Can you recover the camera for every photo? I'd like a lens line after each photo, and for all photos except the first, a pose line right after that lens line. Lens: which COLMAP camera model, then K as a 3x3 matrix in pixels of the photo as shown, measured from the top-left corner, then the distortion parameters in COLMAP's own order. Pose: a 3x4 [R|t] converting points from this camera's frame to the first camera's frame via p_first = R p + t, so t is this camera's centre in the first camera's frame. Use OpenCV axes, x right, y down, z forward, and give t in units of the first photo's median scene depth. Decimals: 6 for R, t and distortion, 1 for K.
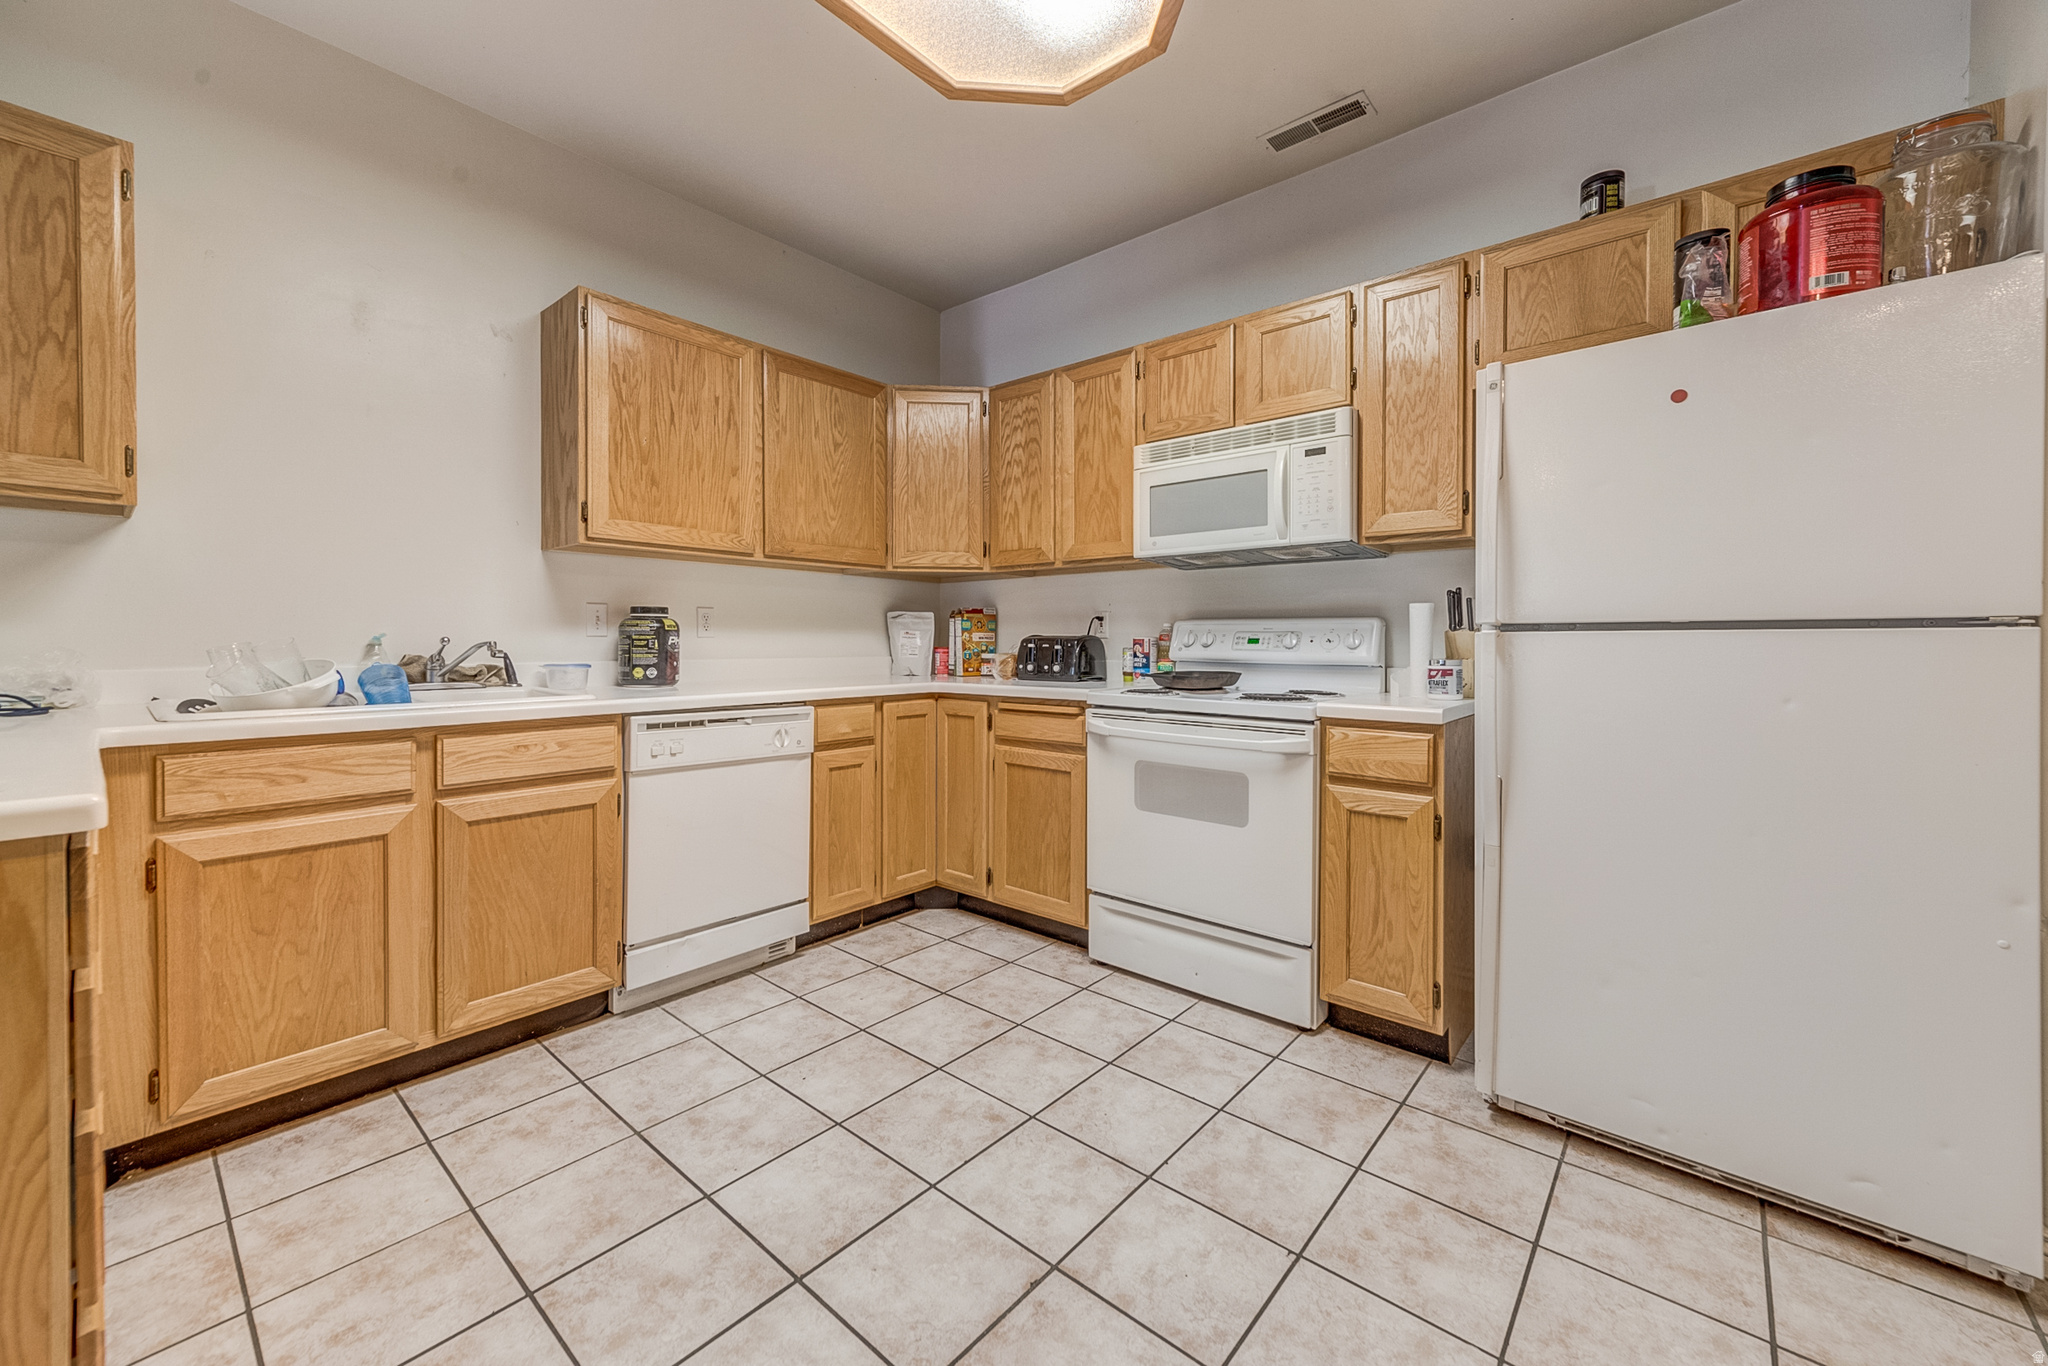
lens RADIAL K [[810.0, 0, 1021.5], [0, 810.0, 648.3], [0, 0, 1]] dist [0.009383, 0.000294]
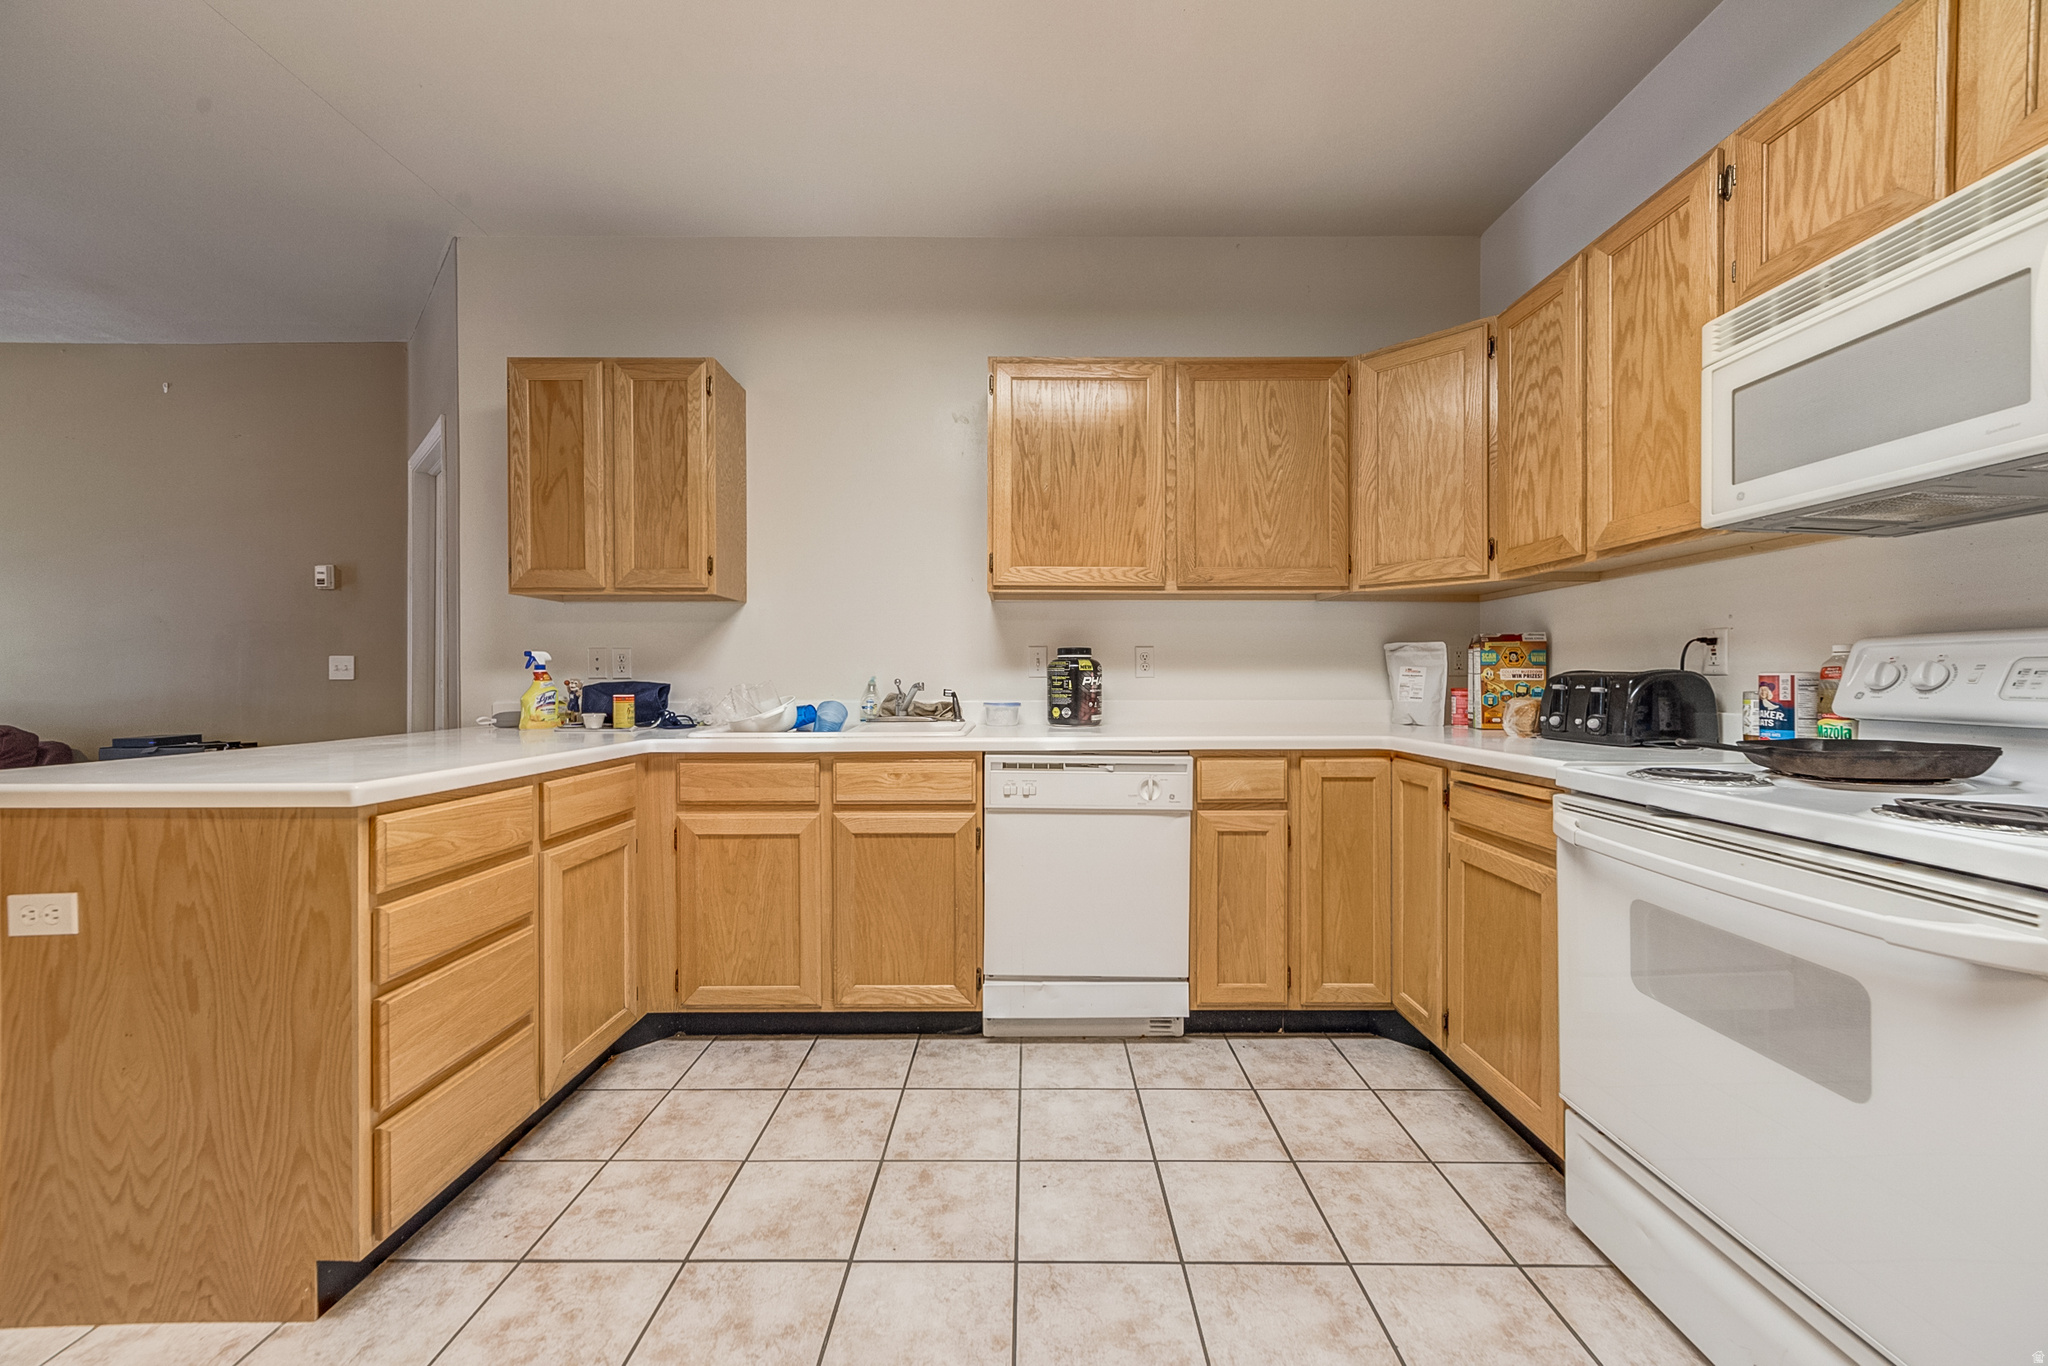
lens RADIAL K [[788.0, 0, 1024.0], [0, 788.0, 683.0], [0, 0, 1]] dist [0.008922, 0.000475]
pose [[0.647646, -0.001176, -0.761940, 0.283941], [-0.003532, 0.999983, -0.004546, -0.002964], [0.761933, 0.005635, 0.647631, 0.340653]]
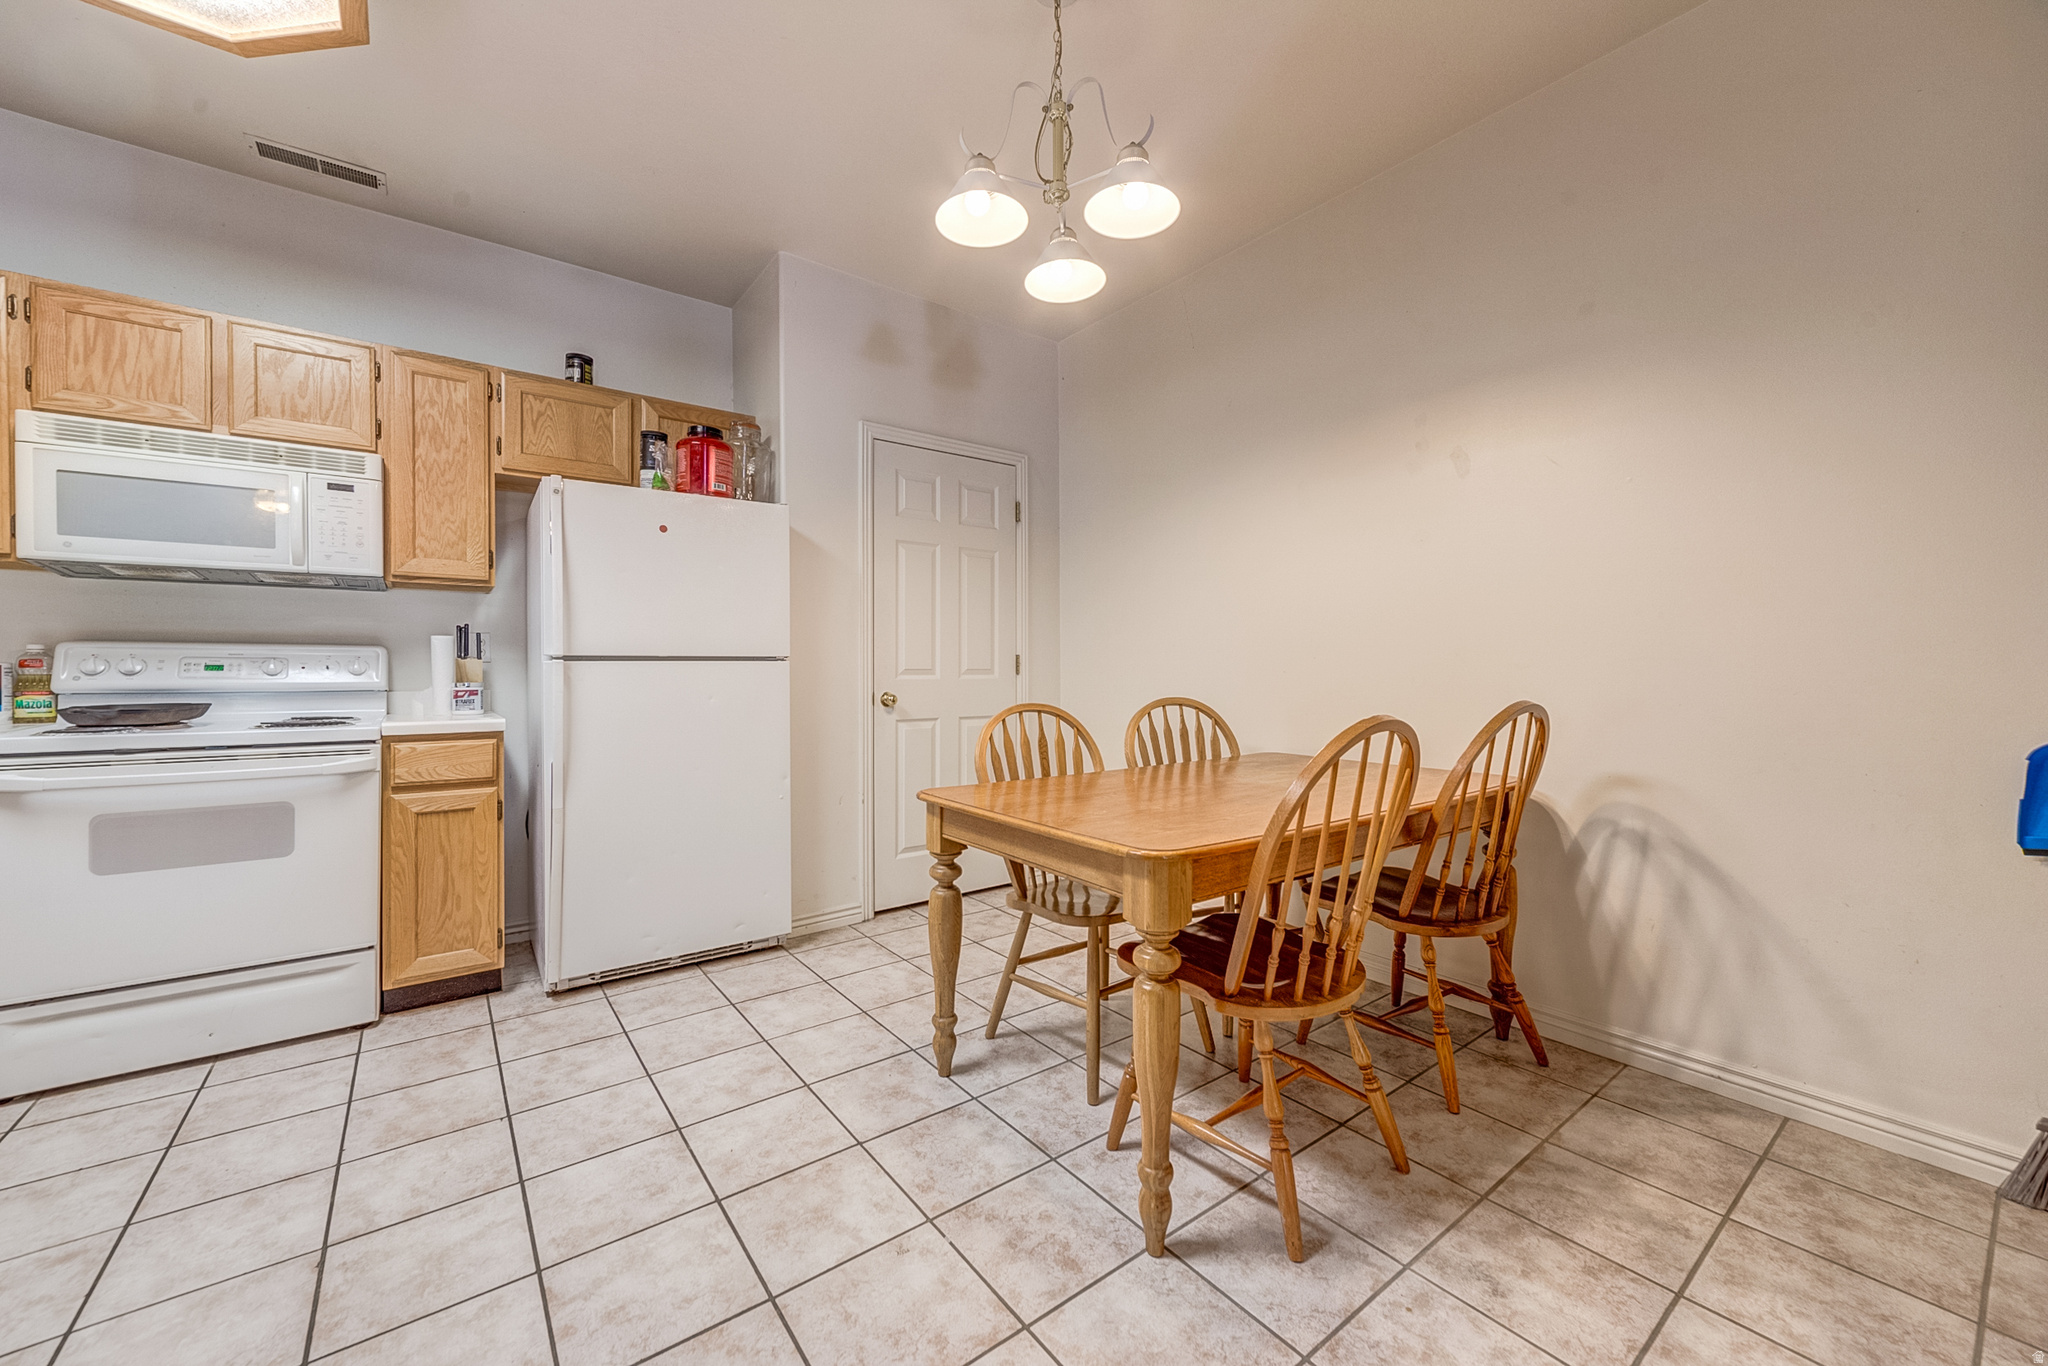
lens RADIAL K [[788.0, 0, 1024.0], [0, 788.0, 683.0], [0, 0, 1]] dist [0.008922, 0.000475]
pose [[0.206911, -0.020395, 0.978147, -0.446555], [0.010131, 0.999774, 0.018703, 0.000730], [-0.978307, 0.006039, 0.207071, -0.074034]]
